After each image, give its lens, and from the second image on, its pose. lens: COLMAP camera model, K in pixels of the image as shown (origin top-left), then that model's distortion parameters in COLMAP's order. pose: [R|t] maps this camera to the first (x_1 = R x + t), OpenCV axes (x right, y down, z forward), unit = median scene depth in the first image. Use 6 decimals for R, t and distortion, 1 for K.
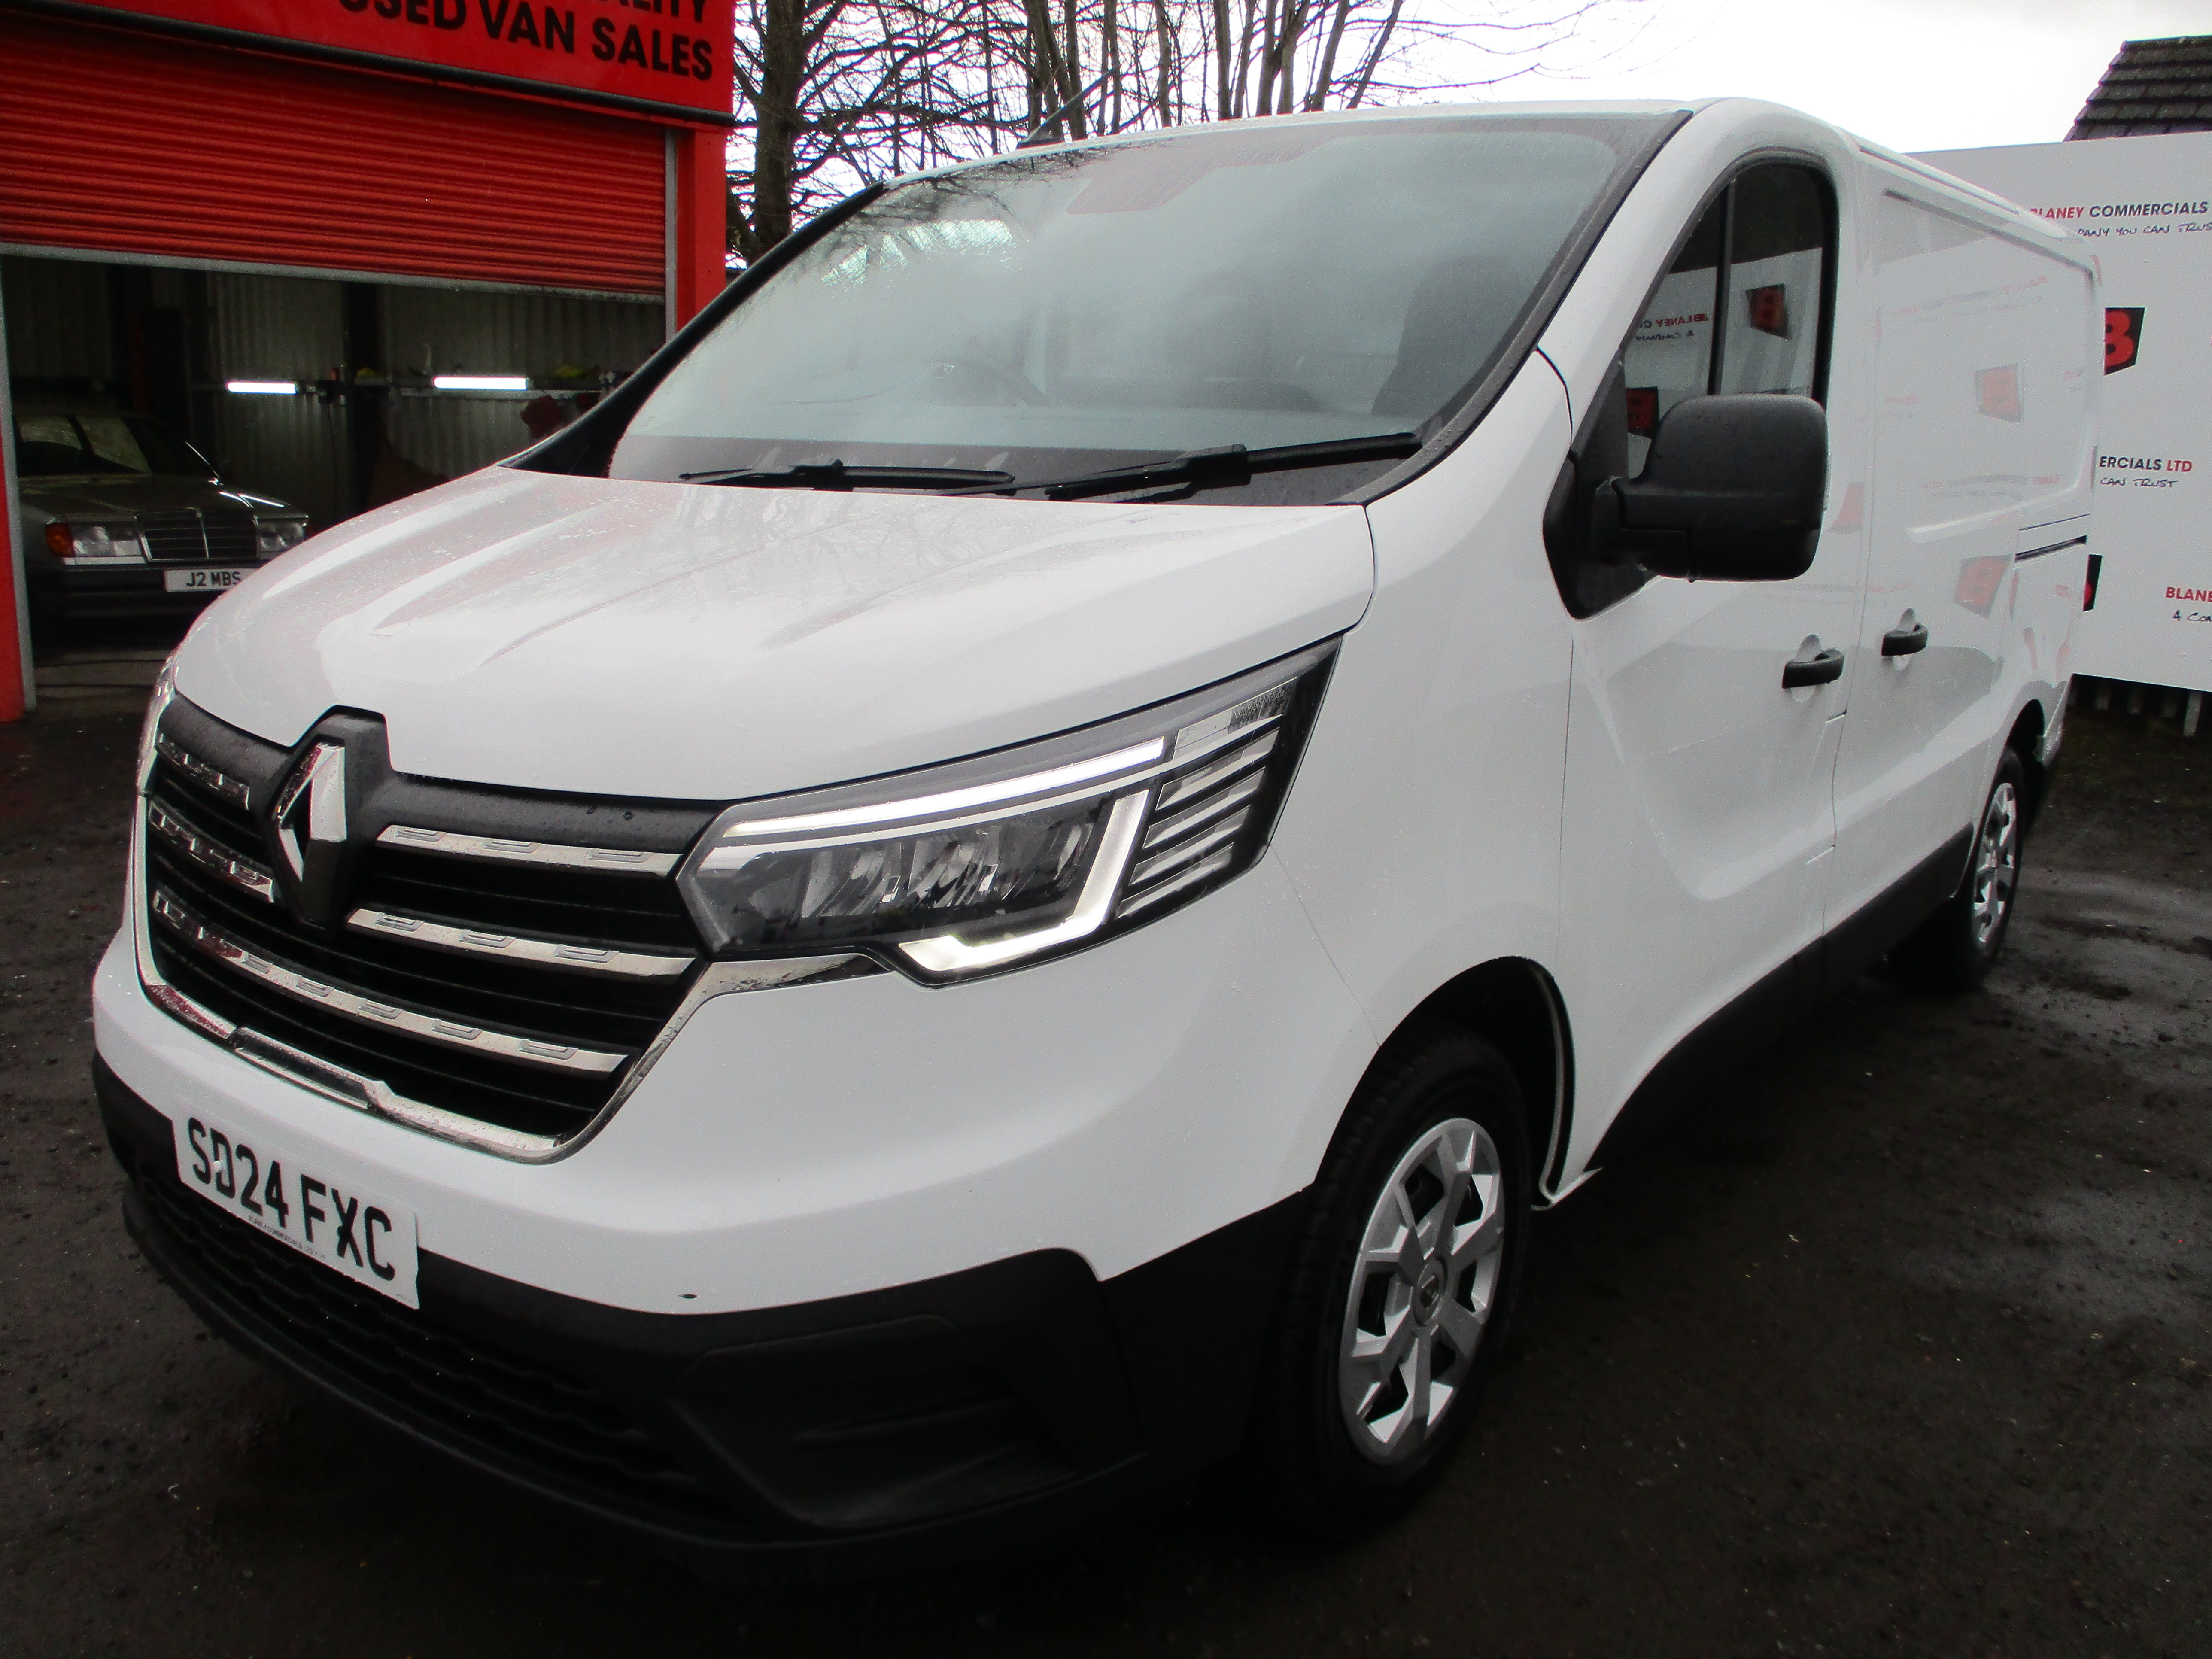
lens RADIAL K [[1769.6, 0, 1113.0], [0, 1769.6, 835.4], [0, 0, 1]] dist [-0.017361, -0.000929]
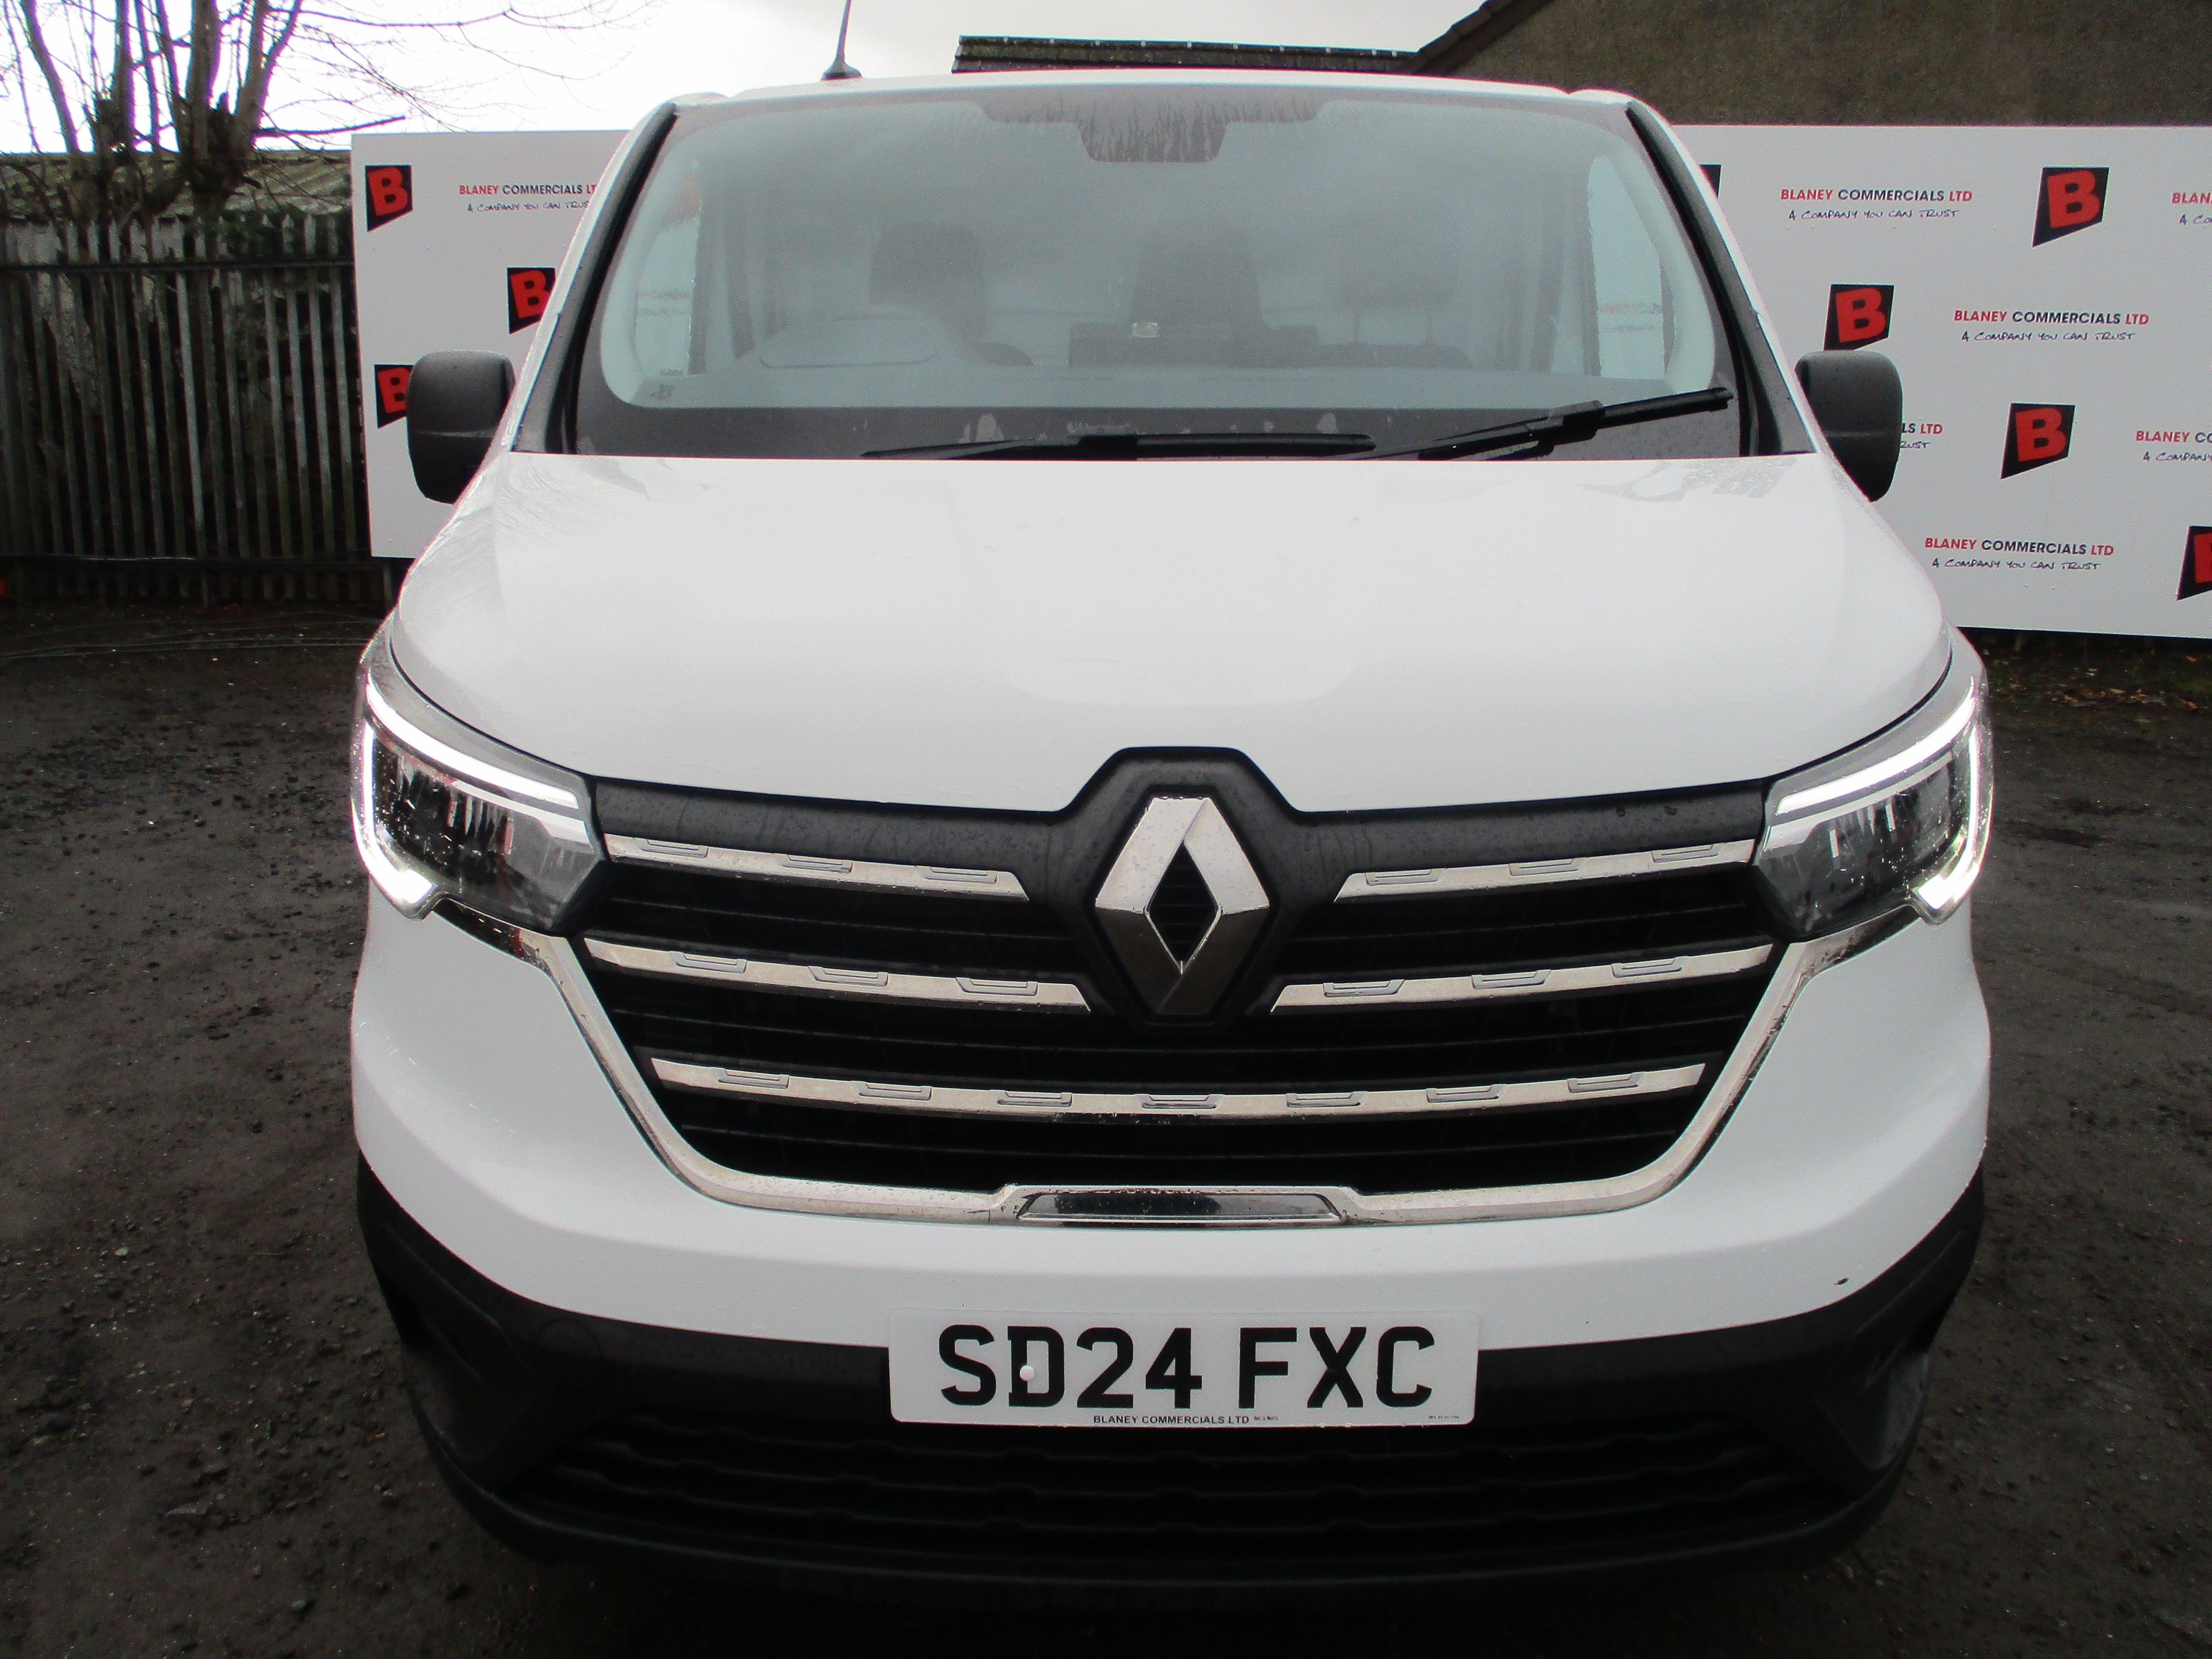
lens RADIAL K [[1769.6, 0, 1110.7], [0, 1769.6, 838.2], [0, 0, 1]] dist [-0.017361, -0.000929]
pose [[0.803934, -0.159439, 0.572948, -0.956016], [0.145888, 0.986828, 0.069909, -0.095768], [-0.576547, 0.027384, 0.816605, 0.378518]]
